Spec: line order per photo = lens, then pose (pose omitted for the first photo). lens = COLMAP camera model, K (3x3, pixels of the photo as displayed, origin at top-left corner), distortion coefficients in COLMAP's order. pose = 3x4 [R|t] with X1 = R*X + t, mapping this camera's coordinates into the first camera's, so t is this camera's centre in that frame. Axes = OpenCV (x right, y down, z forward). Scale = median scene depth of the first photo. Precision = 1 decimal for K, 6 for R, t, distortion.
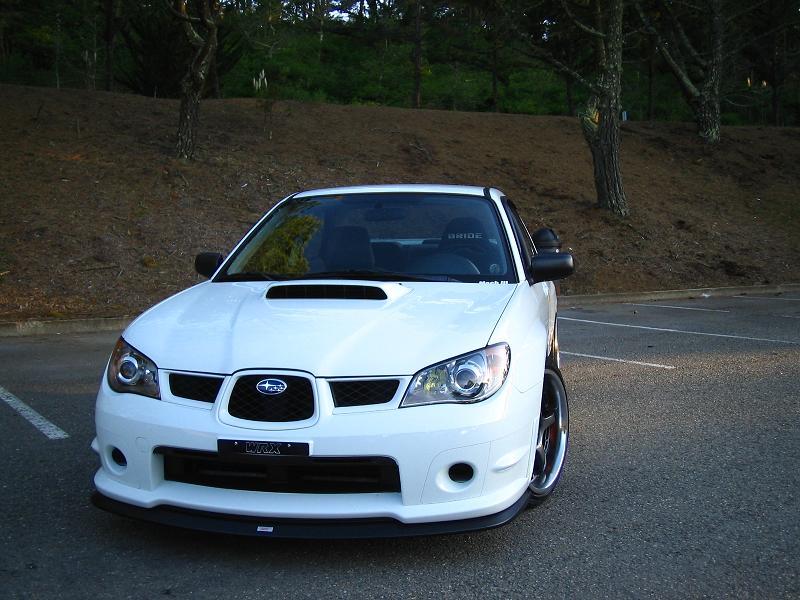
lens RADIAL K [[912.0, 0, 402.1], [0, 912.0, 301.0], [0, 0, 1]] dist [-0.102536, 0.000000]
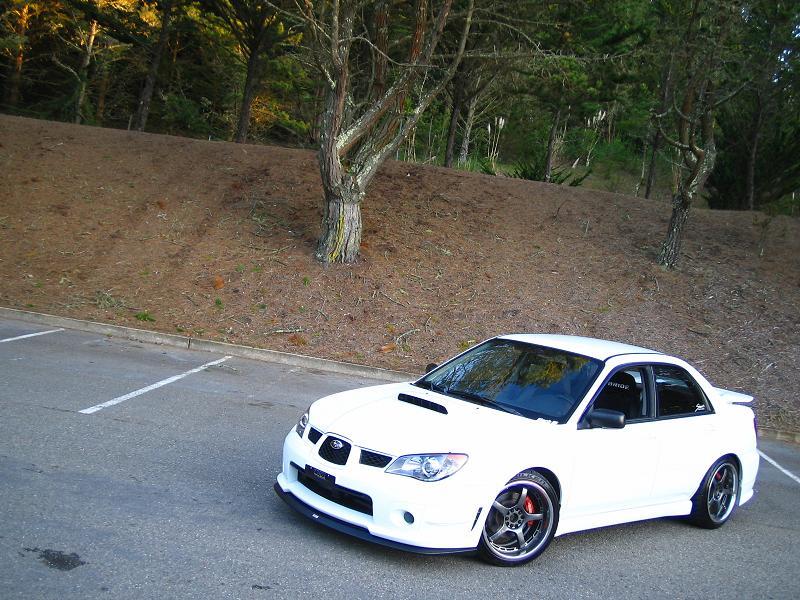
lens RADIAL K [[912.0, 0, 411.5], [0, 912.0, 296.7], [0, 0, 1]] dist [-0.102536, 0.000000]
pose [[0.788447, 0.139430, -0.599092, 0.207834], [-0.190230, 0.981495, -0.021927, -0.038038], [0.584948, 0.131254, 0.800380, -0.090252]]
